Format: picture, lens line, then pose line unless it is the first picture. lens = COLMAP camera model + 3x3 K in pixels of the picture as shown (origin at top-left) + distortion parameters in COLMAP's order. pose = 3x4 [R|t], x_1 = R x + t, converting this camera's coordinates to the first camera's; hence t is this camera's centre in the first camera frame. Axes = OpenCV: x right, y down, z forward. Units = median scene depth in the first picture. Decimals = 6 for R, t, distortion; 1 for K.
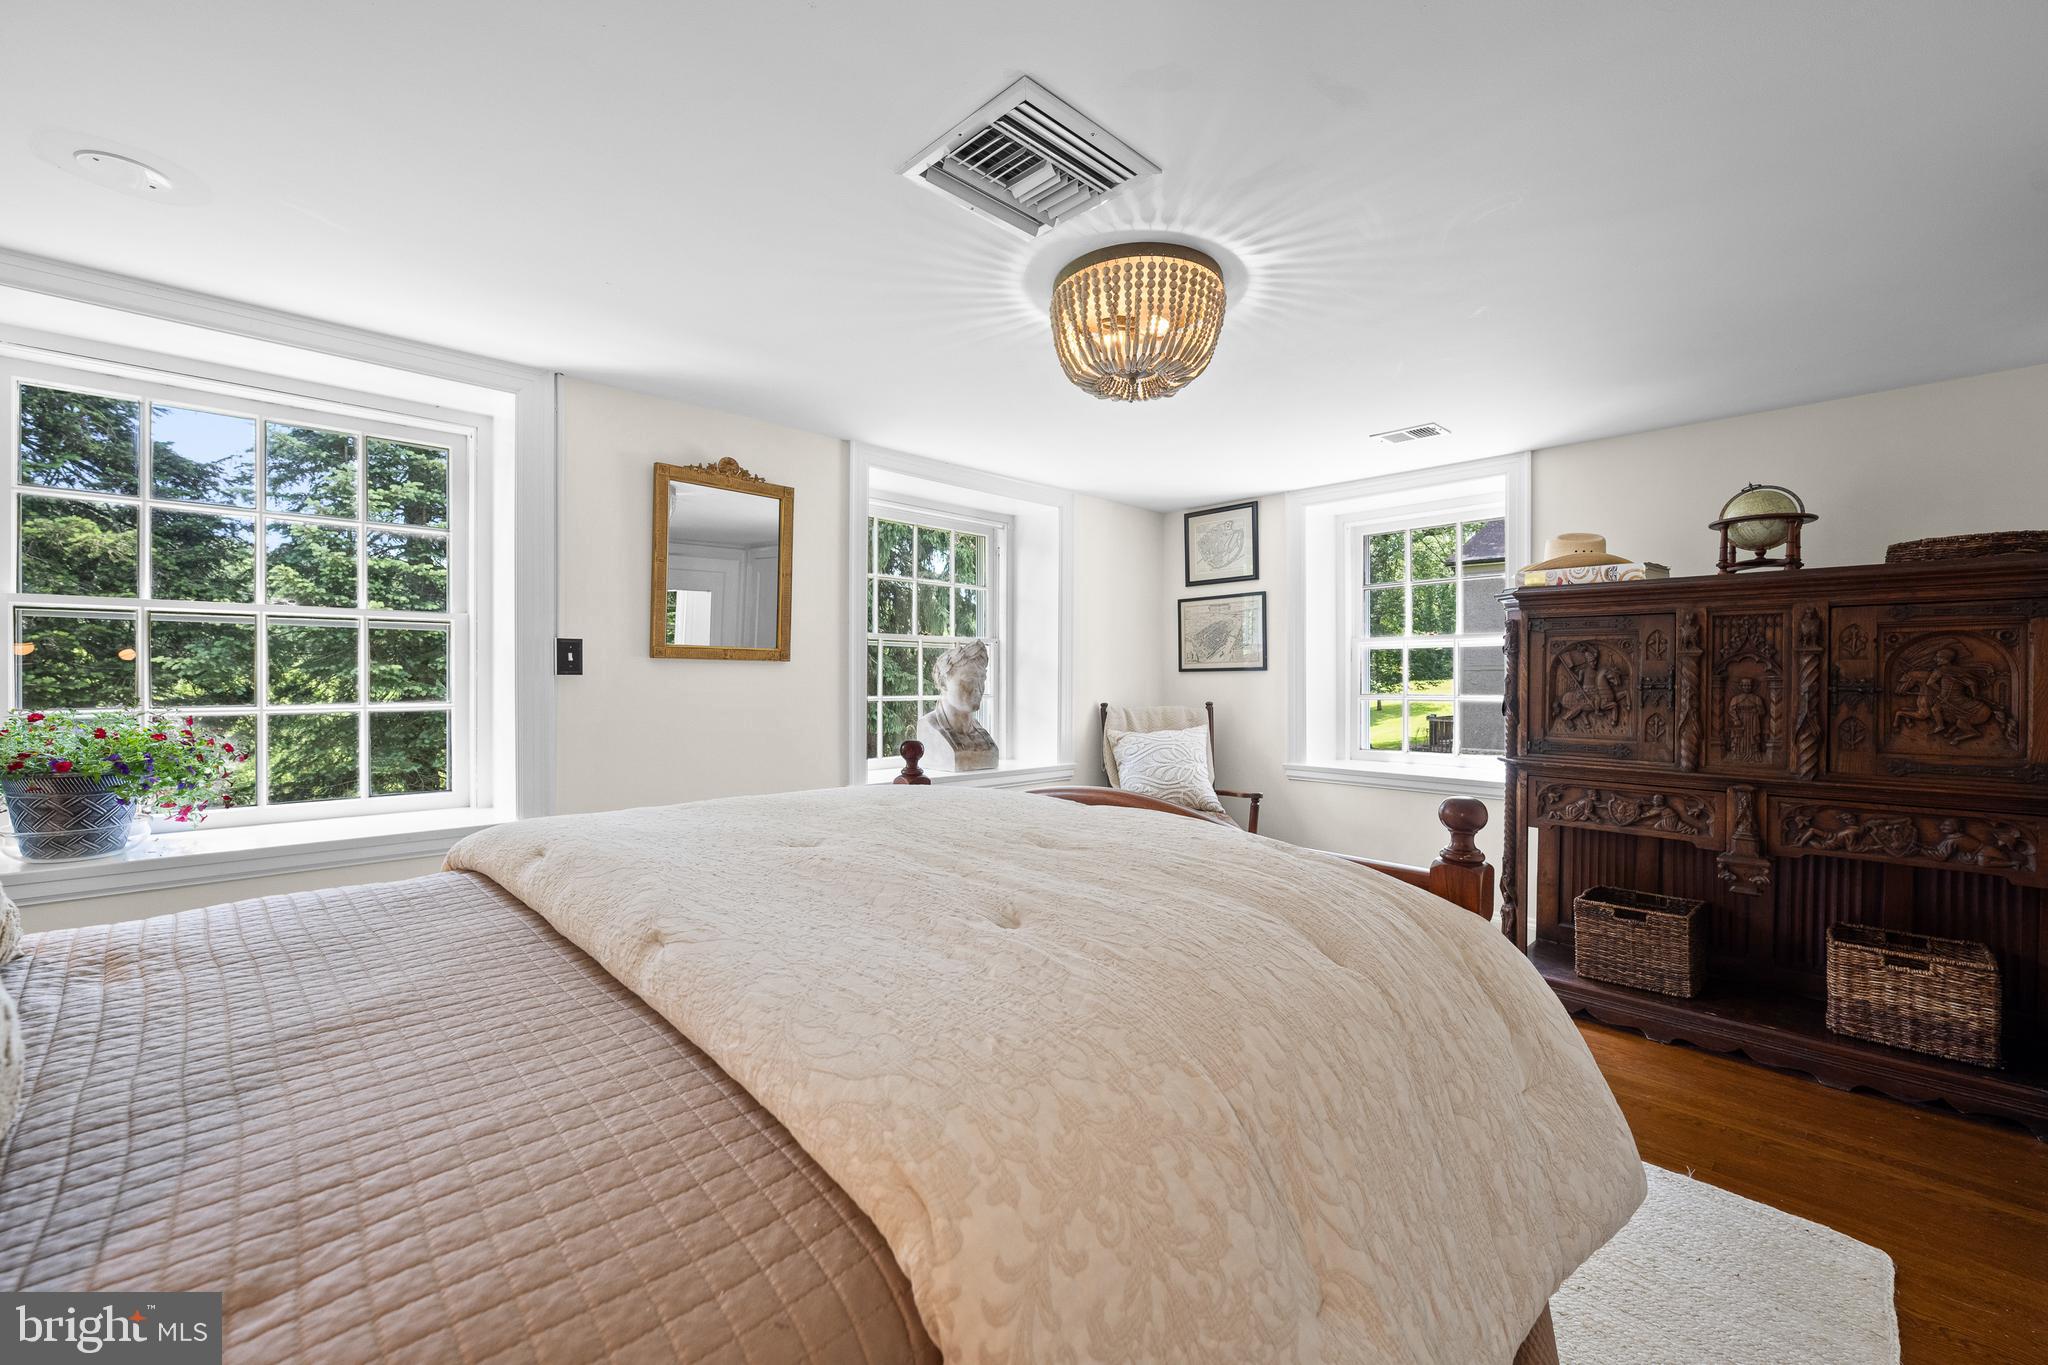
lens RADIAL K [[823.2, 0, 1023.0], [0, 823.2, 680.4], [0, 0, 1]] dist [-0.006112, 0.001165]
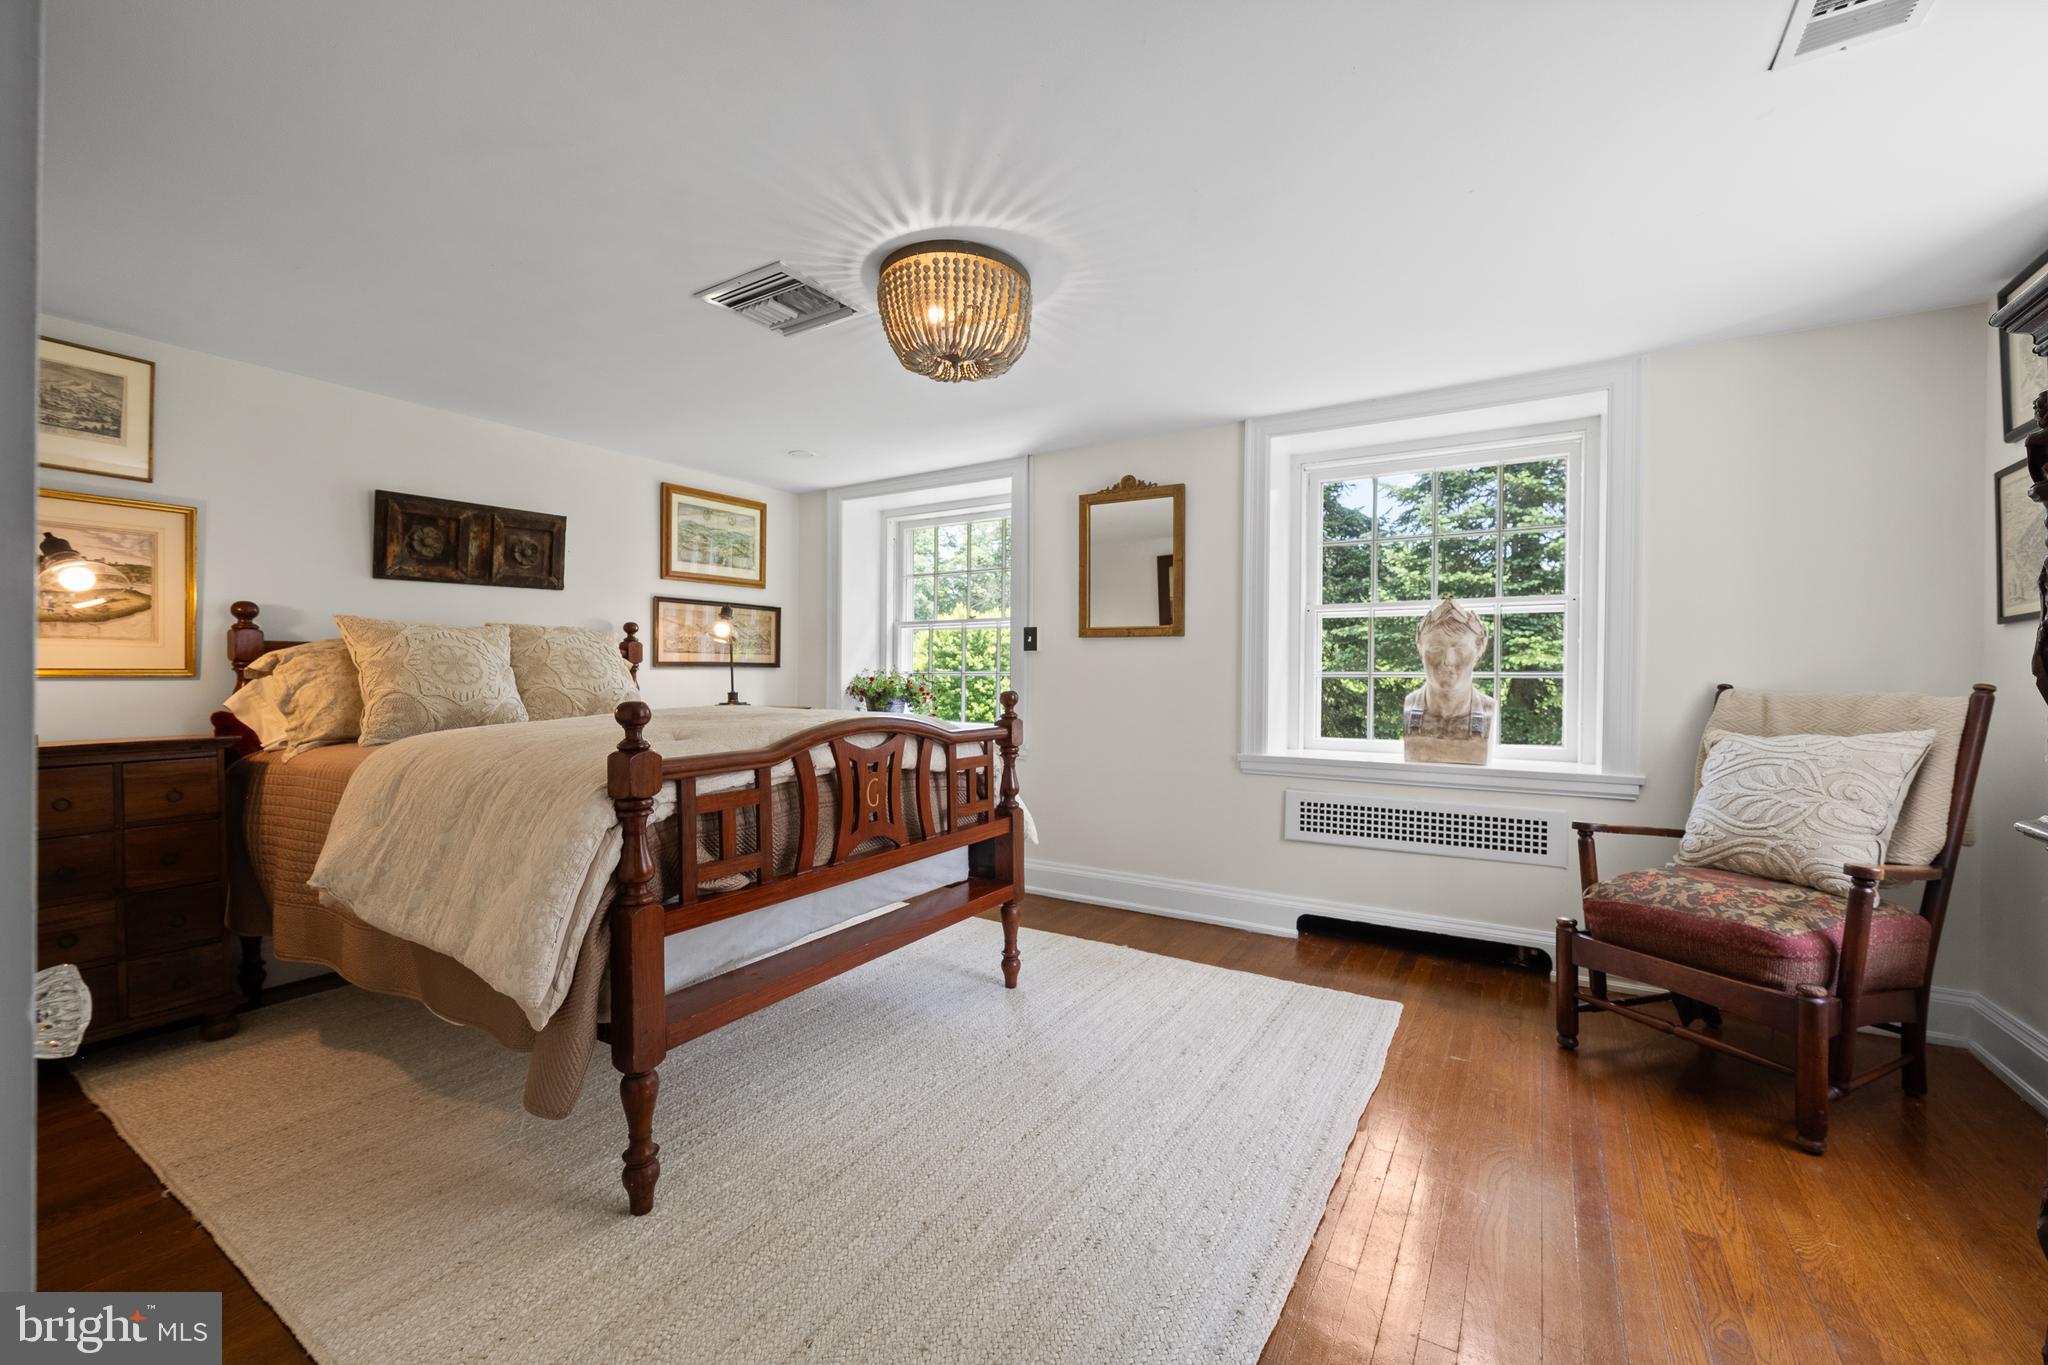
lens RADIAL K [[823.2, 0, 1023.1], [0, 823.2, 678.5], [0, 0, 1]] dist [-0.006112, 0.001165]
pose [[0.252632, -0.002002, -0.967560, 0.799323], [-0.011263, 0.999924, -0.005009, 0.046202], [0.967497, 0.012163, 0.252590, 0.522902]]
